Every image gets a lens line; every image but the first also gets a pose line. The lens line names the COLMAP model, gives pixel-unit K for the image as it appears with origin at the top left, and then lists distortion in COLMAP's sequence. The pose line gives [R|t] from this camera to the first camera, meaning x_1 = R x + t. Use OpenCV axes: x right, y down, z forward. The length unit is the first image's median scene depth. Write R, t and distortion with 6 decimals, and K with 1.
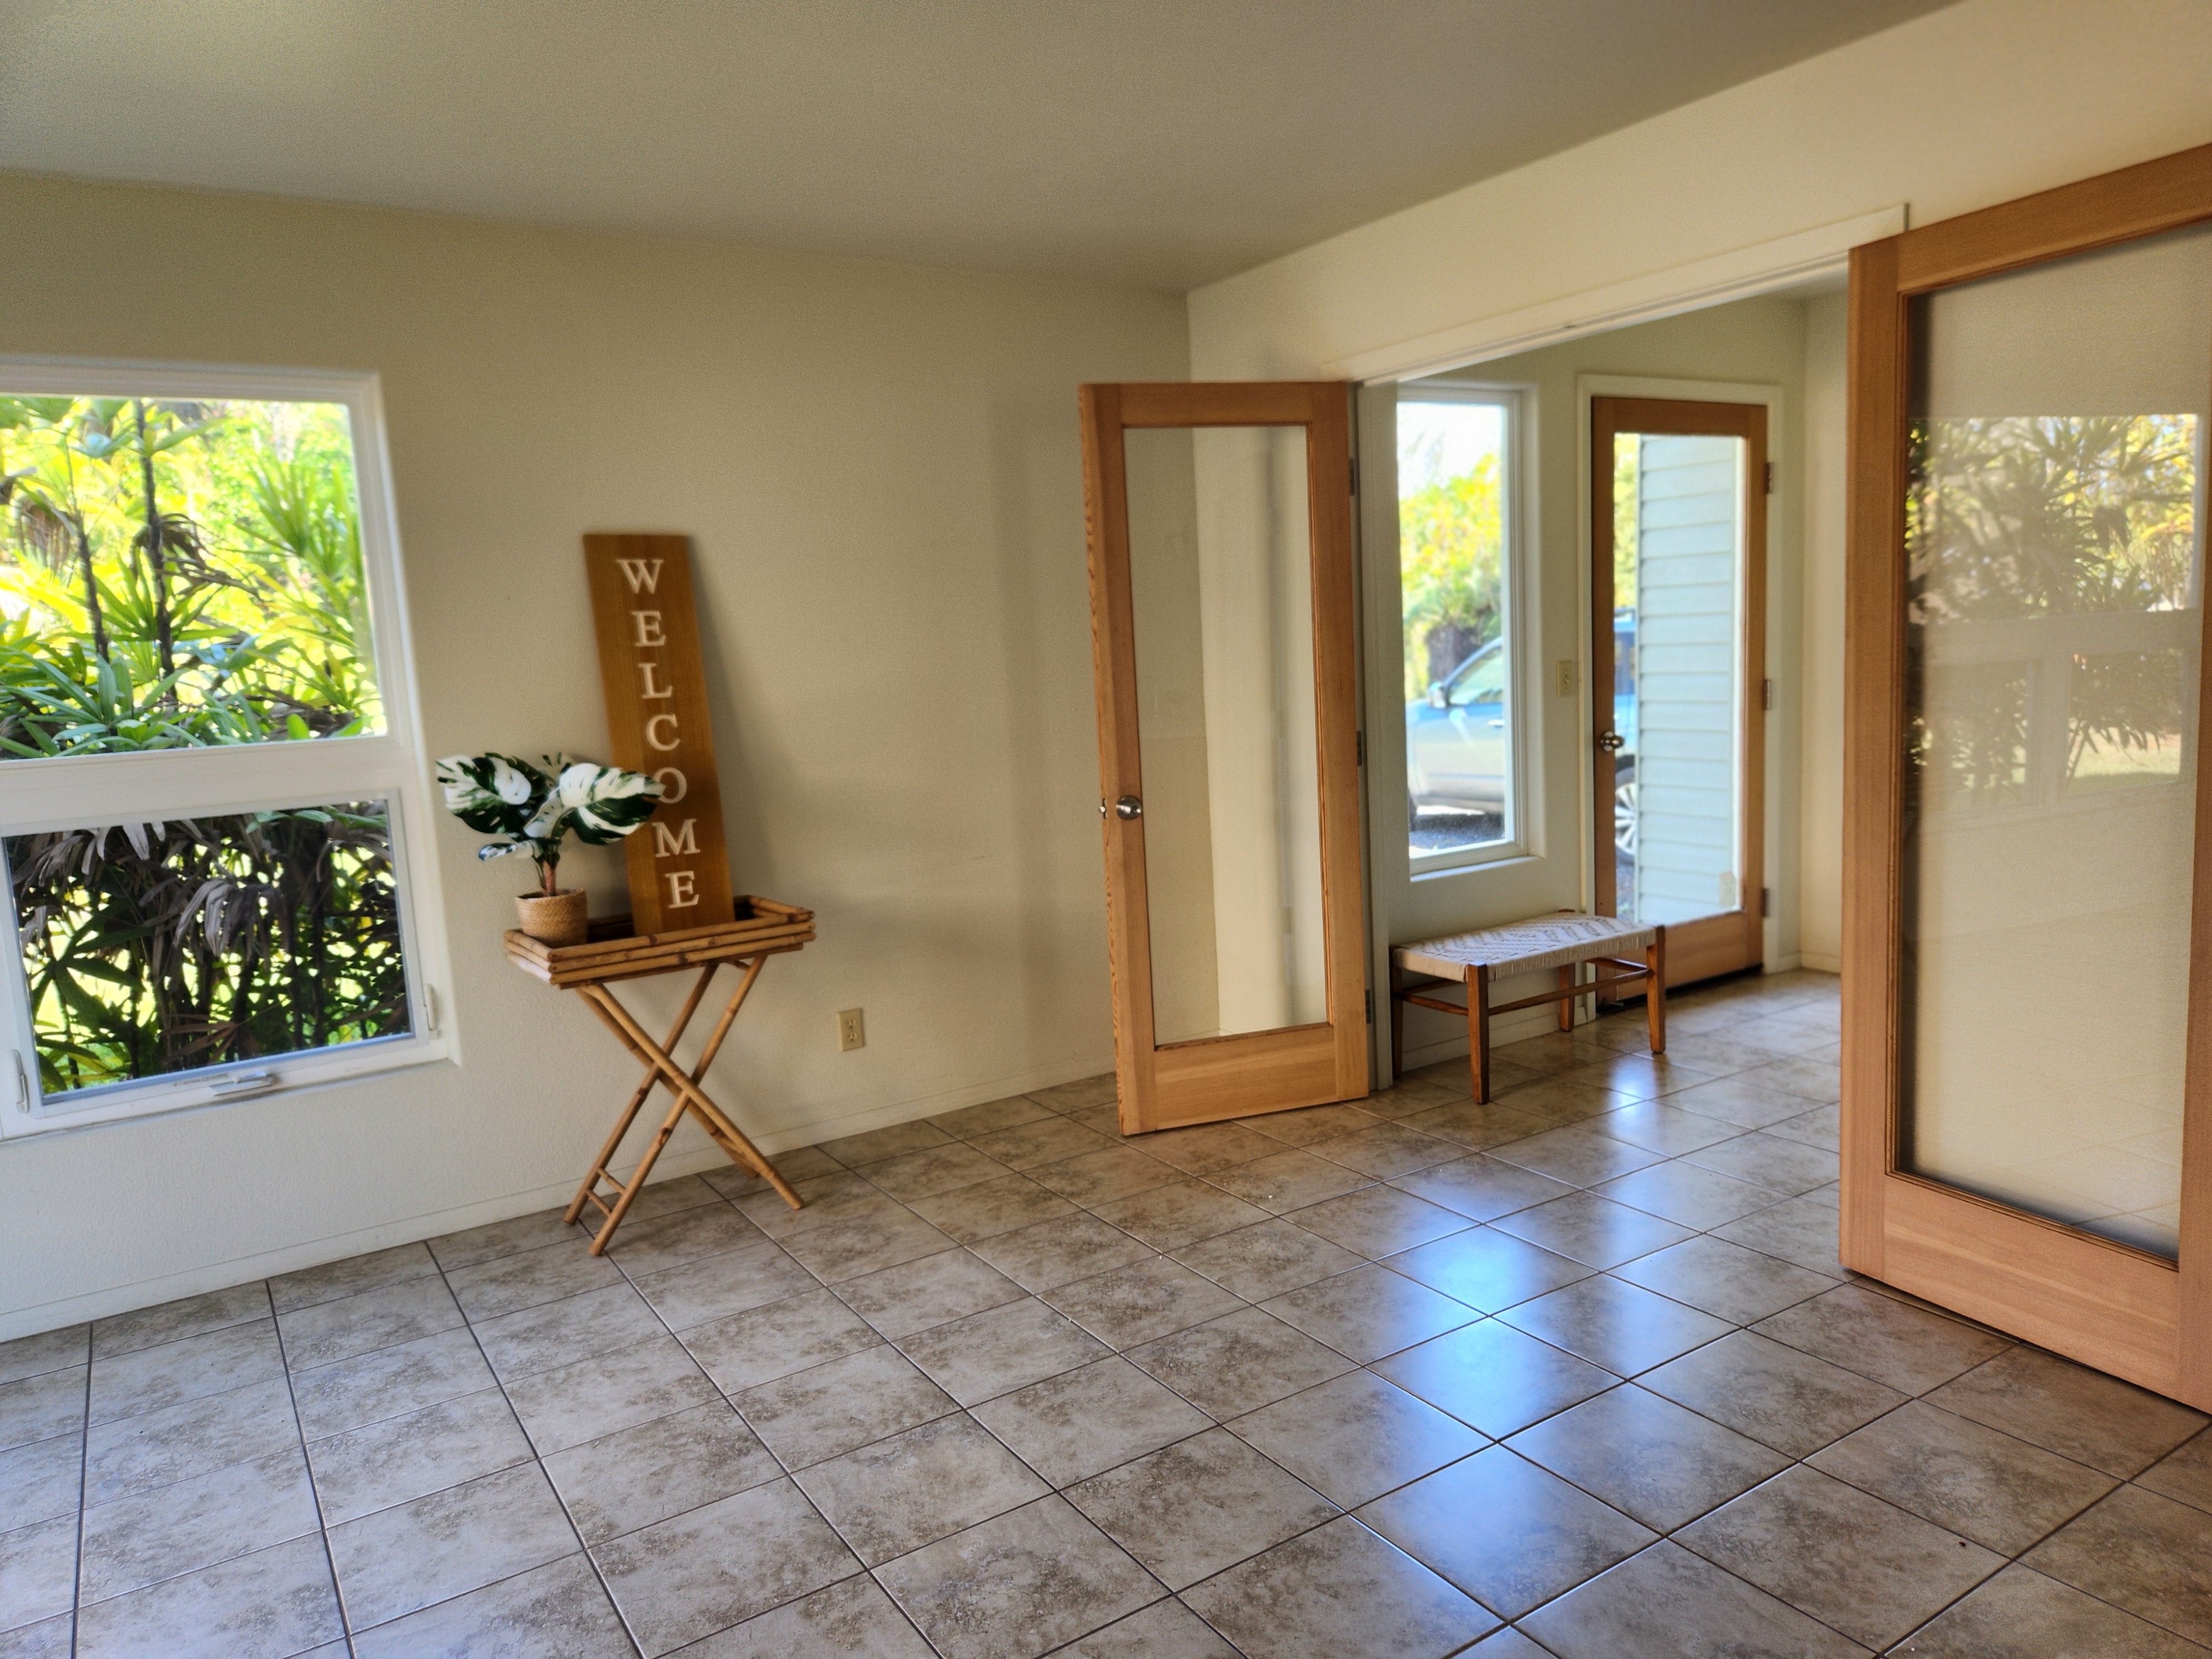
lens RADIAL K [[1501.9, 0, 1105.2], [0, 1501.9, 841.6], [0, 0, 1]] dist [0.042464, -0.014183]
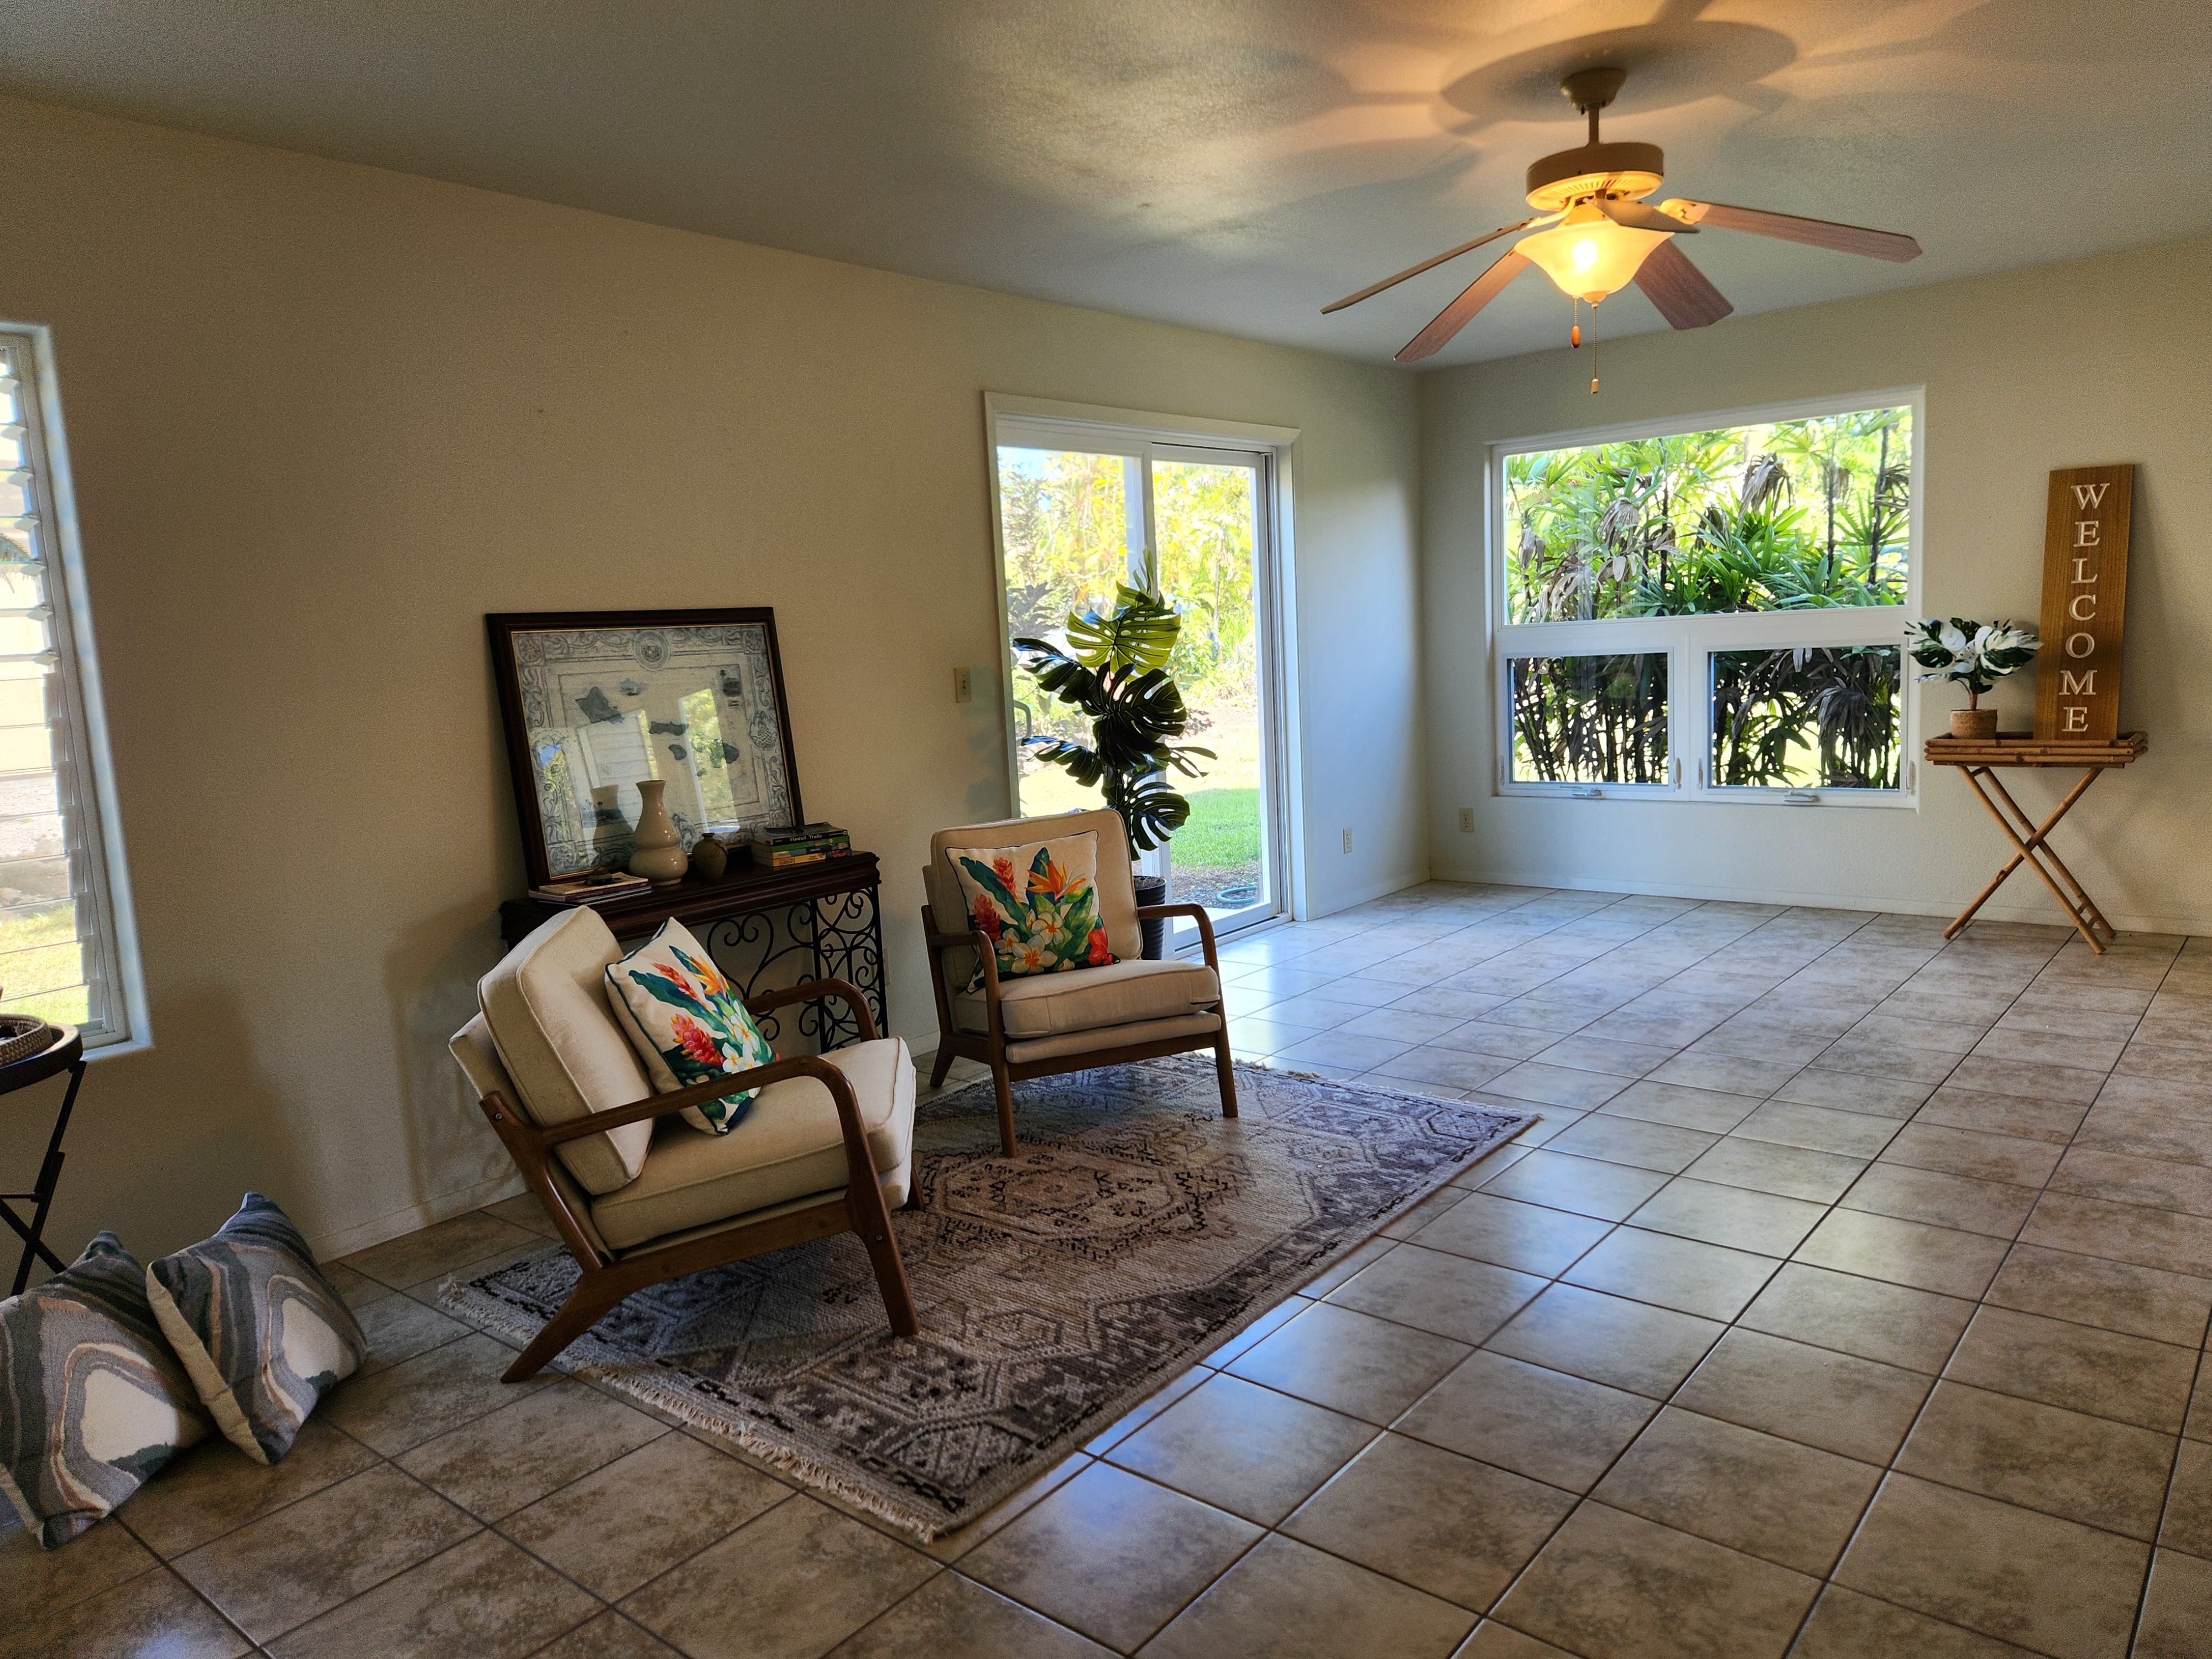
lens RADIAL K [[1501.9, 0, 1104.9], [0, 1501.9, 830.0], [0, 0, 1]] dist [0.042464, -0.014183]
pose [[0.302132, 0.169728, -0.938035, 0.827584], [-0.092825, 0.984584, 0.148252, 0.006637], [0.948736, 0.042281, 0.313229, -0.323376]]
